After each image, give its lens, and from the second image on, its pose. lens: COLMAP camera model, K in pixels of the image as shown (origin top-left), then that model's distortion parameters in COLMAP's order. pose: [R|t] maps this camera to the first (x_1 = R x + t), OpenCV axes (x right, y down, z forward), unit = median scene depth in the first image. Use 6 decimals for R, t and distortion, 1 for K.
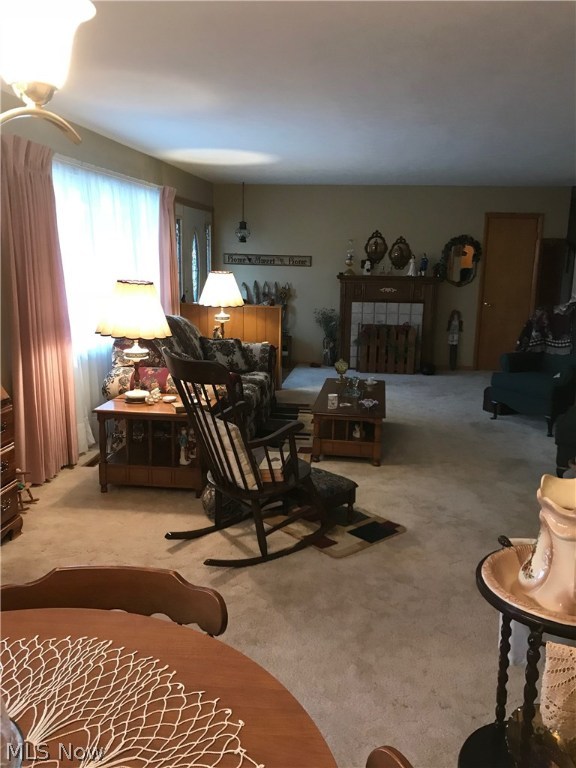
lens RADIAL K [[634.4, 0, 294.0], [0, 634.4, 381.4], [0, 0, 1]] dist [0.033794, -0.019423]
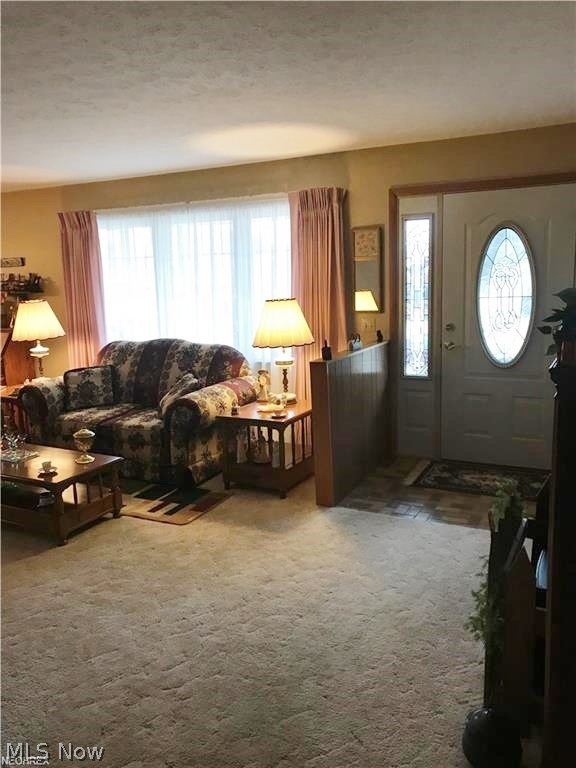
lens RADIAL K [[634.4, 0, 294.0], [0, 634.4, 381.4], [0, 0, 1]] dist [0.033794, -0.019423]
pose [[-0.334607, 0.152945, -0.929863, 0.602800], [-0.170809, 0.960553, 0.219458, -0.260641], [0.926748, 0.232262, -0.295284, 1.329075]]
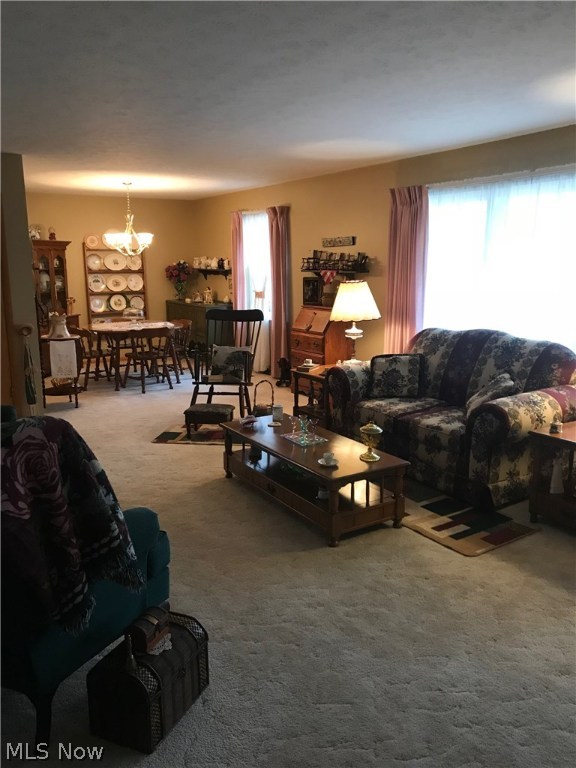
lens RADIAL K [[634.4, 0, 294.0], [0, 634.4, 381.4], [0, 0, 1]] dist [0.033794, -0.019423]
pose [[-0.764822, 0.107049, -0.635285, 0.500227], [-0.139471, 0.935201, 0.325496, -0.252456], [0.628963, 0.337551, -0.700332, 1.302092]]
